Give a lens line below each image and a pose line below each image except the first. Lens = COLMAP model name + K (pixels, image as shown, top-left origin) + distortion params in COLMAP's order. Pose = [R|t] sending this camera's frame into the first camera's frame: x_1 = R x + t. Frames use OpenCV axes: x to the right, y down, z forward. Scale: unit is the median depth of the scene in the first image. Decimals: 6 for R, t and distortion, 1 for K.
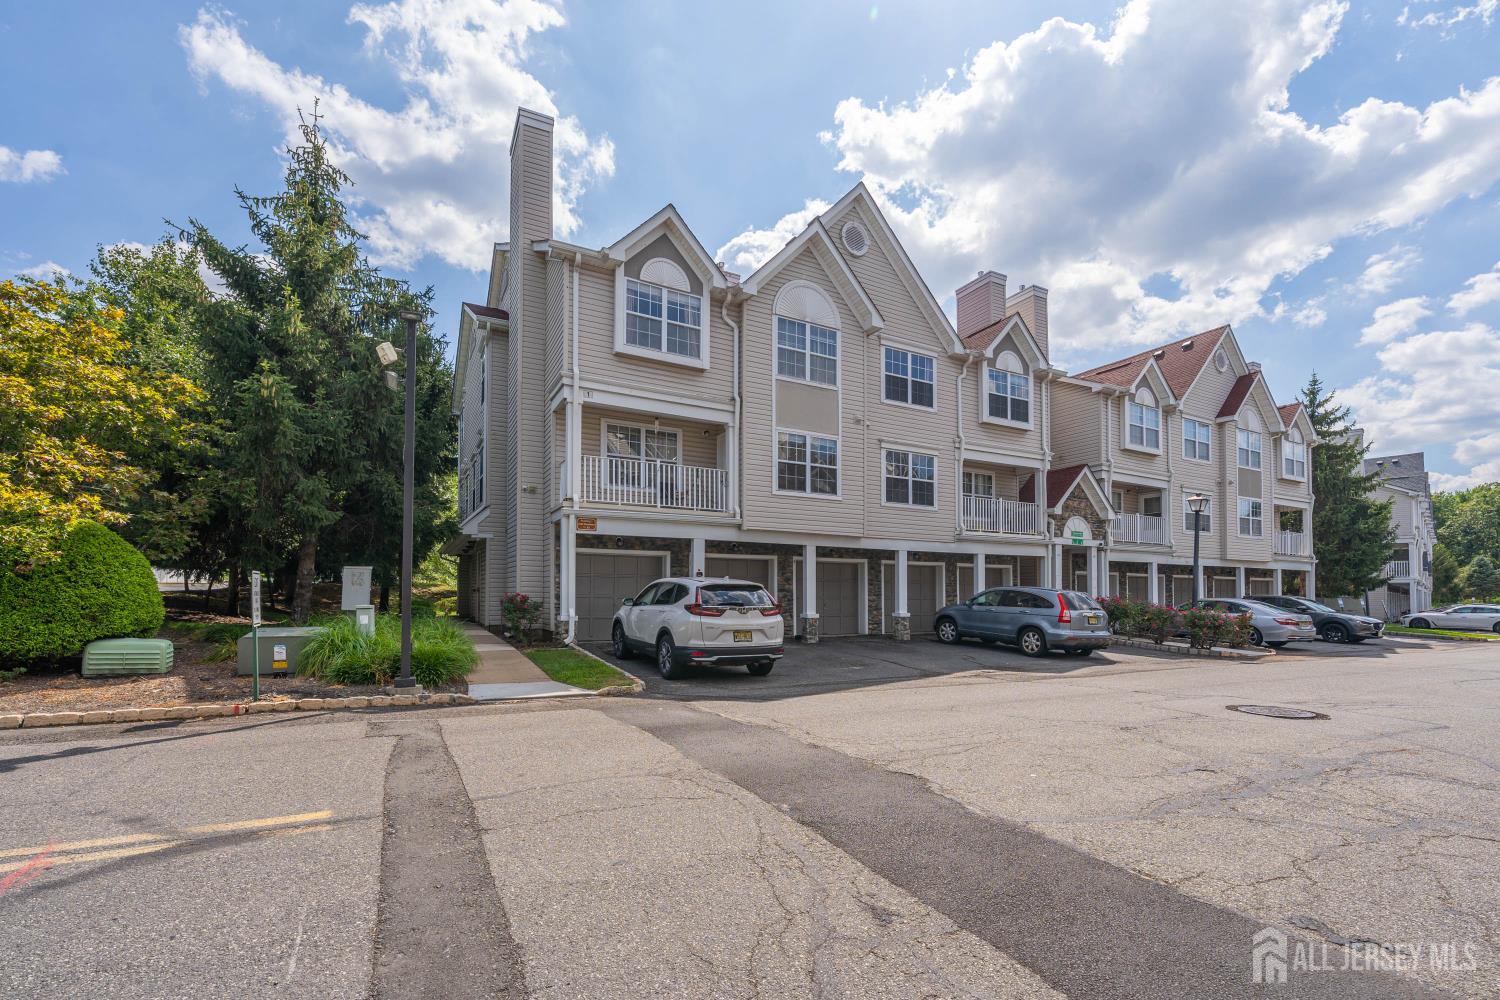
lens RADIAL K [[617.2, 0, 754.0], [0, 617.2, 487.2], [0, 0, 1]] dist [-0.001648, -0.000119]
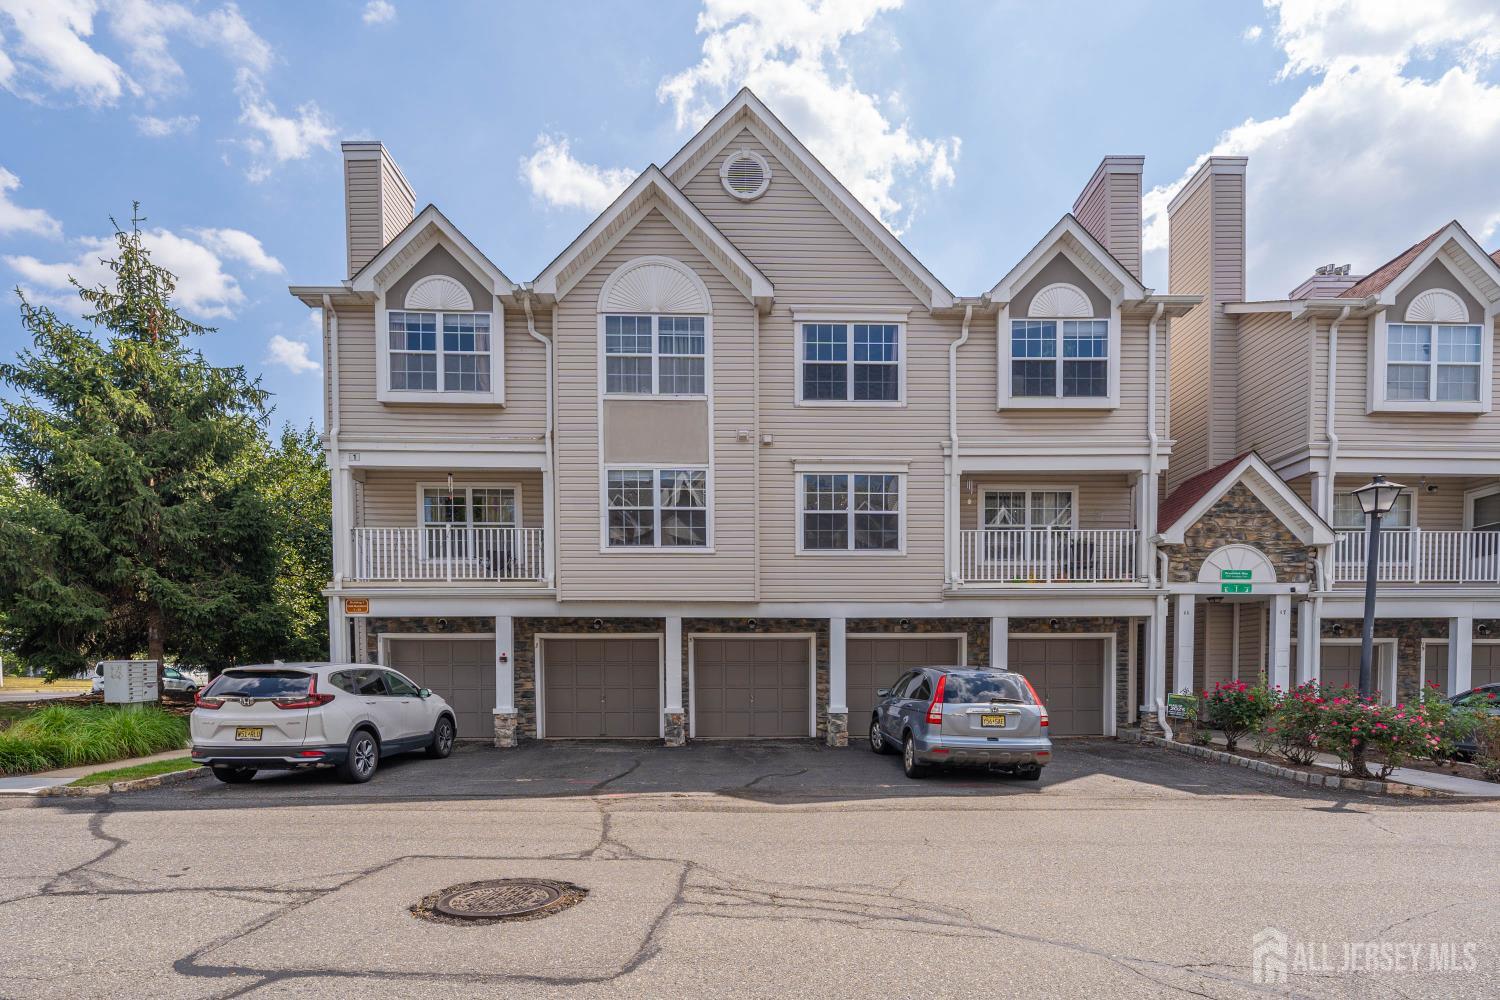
lens RADIAL K [[695.8, 0, 750.0], [0, 695.8, 611.8], [0, 0, 1]] dist [0.001617, -0.000384]
pose [[0.895854, -0.053687, -0.441094, 0.510641], [0.083968, 0.995243, 0.049402, 0.050731], [0.436344, -0.081295, 0.896100, 0.270563]]
